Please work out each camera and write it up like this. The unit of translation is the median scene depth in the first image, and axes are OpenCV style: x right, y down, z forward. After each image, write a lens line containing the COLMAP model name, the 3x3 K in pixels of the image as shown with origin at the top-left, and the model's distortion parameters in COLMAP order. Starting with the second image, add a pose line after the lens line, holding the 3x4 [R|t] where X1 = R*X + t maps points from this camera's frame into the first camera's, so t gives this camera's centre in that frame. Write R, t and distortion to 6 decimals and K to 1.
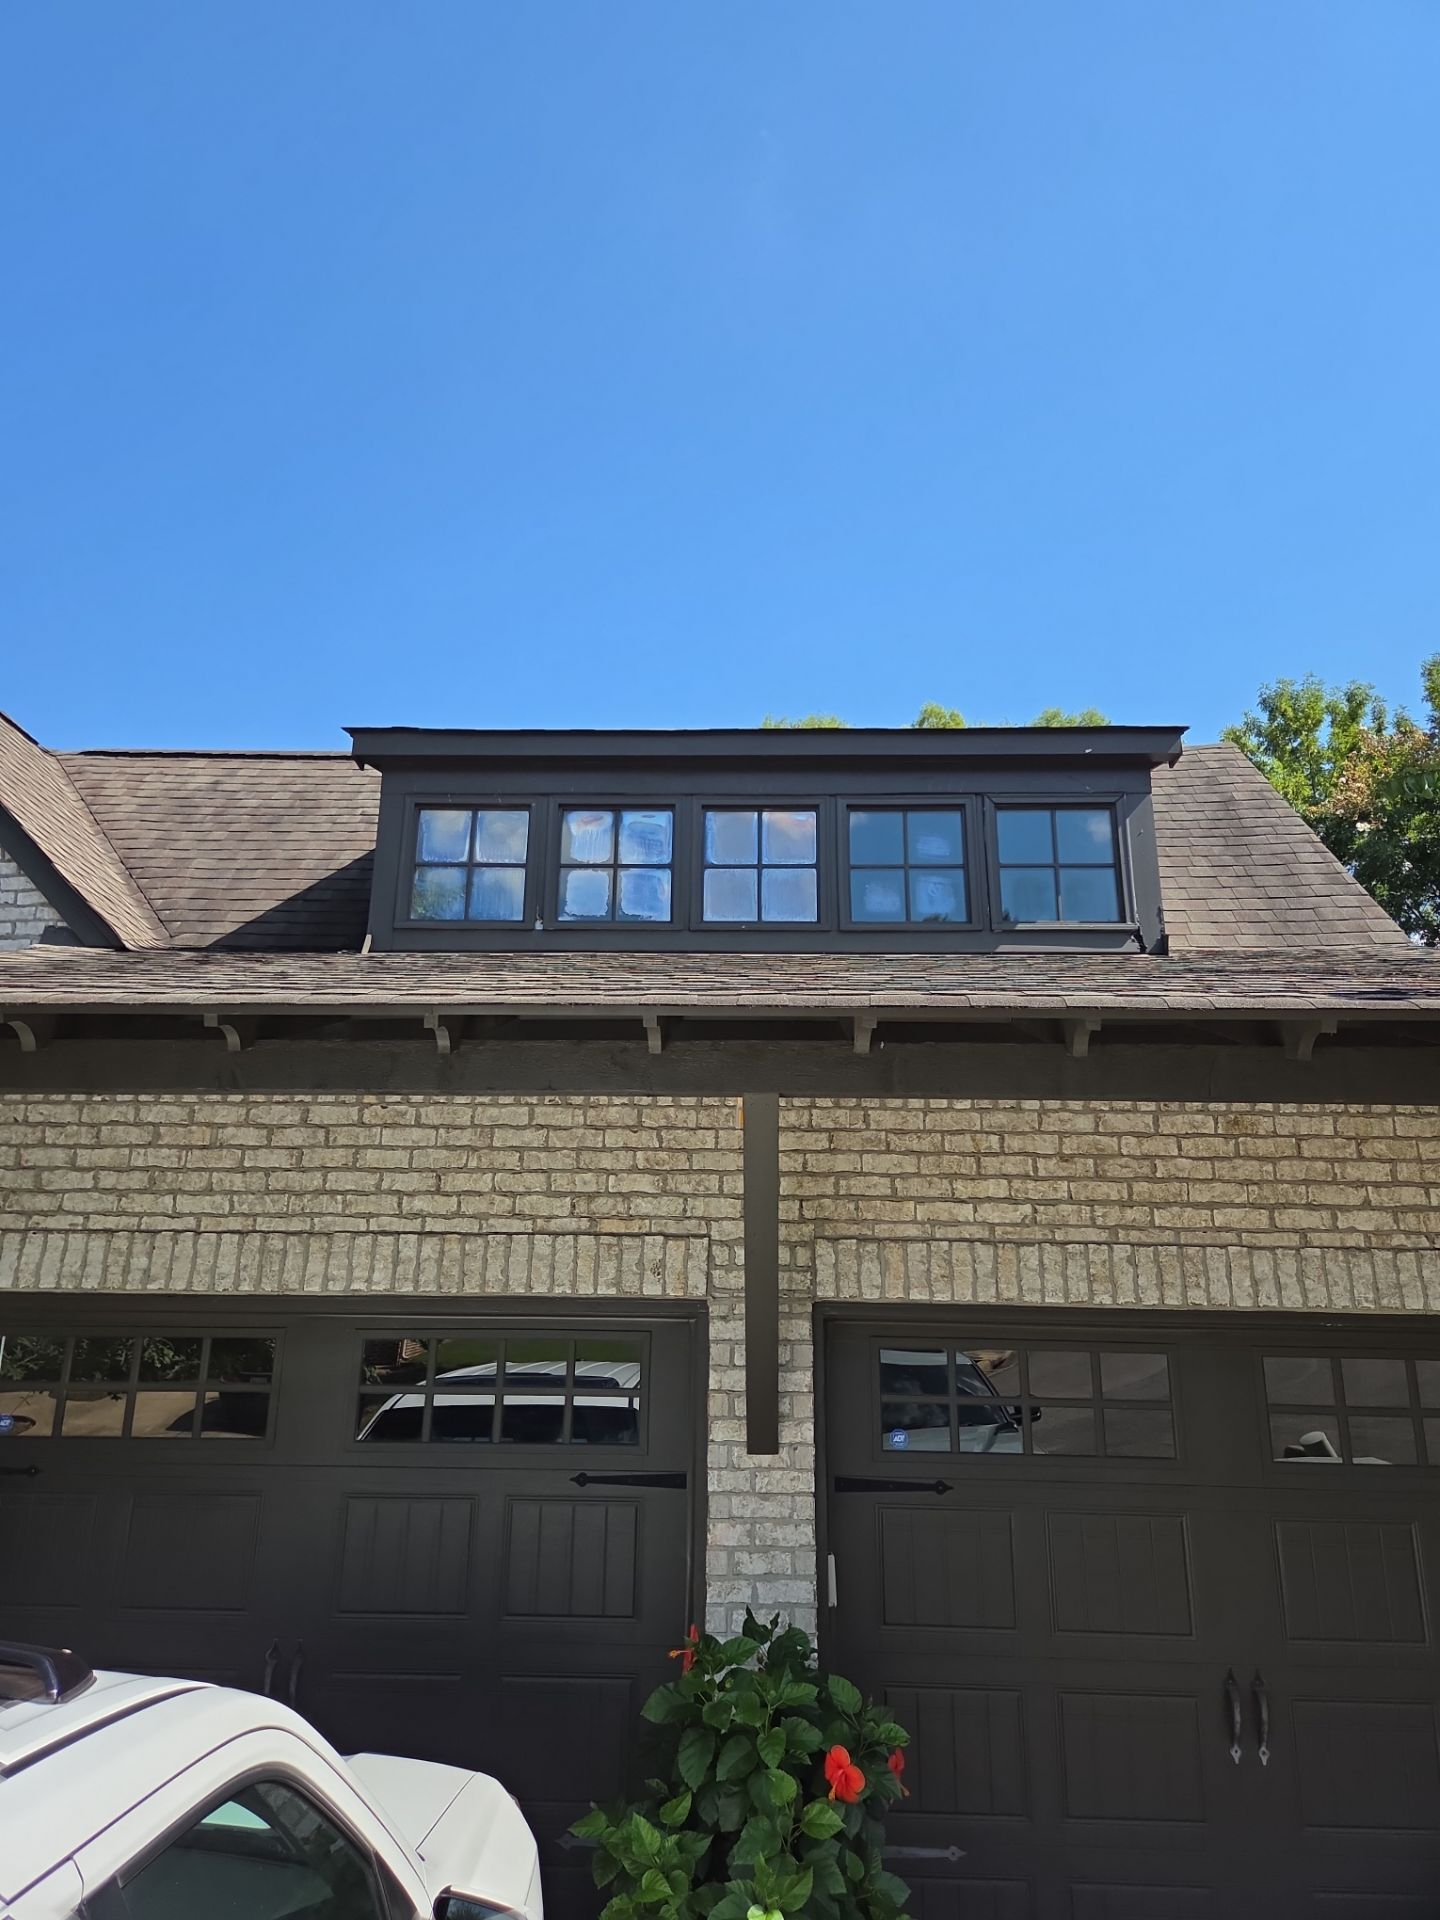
lens RADIAL K [[1283.2, 0, 707.1], [0, 1283.2, 929.4], [0, 0, 1]] dist [0.088067, -0.106509]
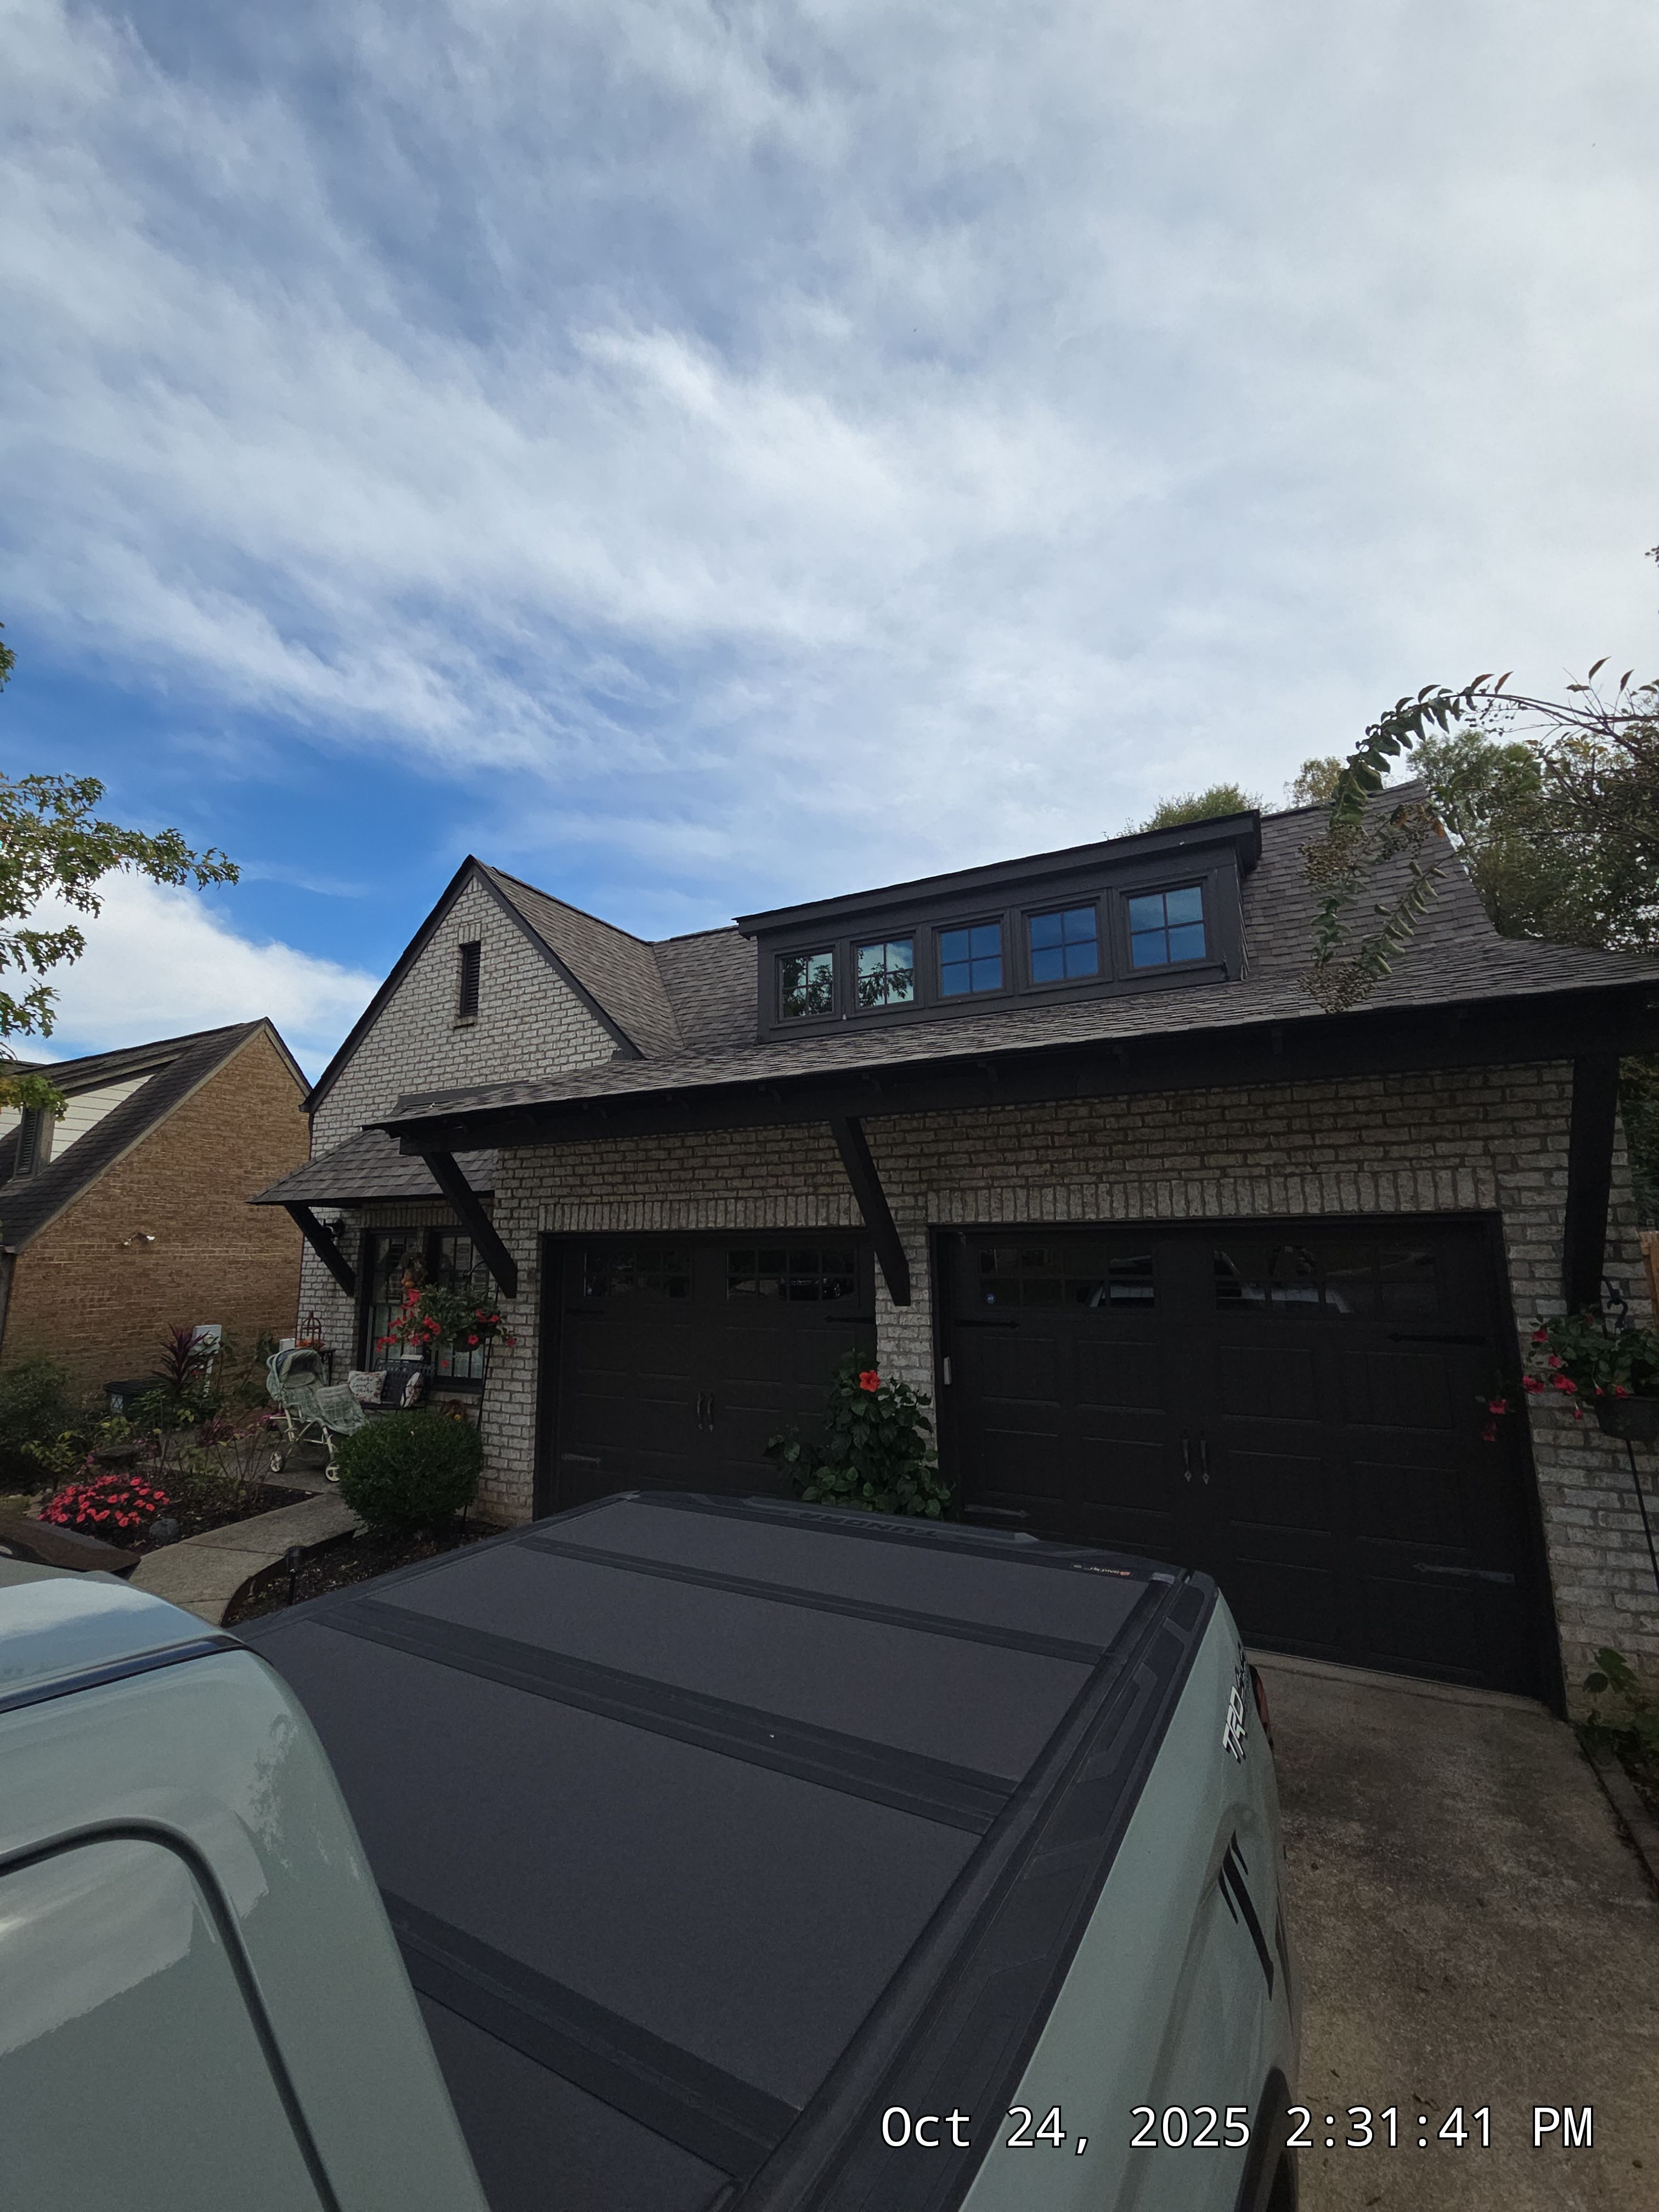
lens RADIAL K [[899.5, 0, 816.3], [0, 899.5, 1101.7], [0, 0, 1]] dist [0.000212, 0.000101]
pose [[0.902019, -0.093537, -0.421441, 0.467573], [0.148158, 0.984026, 0.098705, -0.022445], [0.405477, -0.151473, 0.901468, -0.144674]]
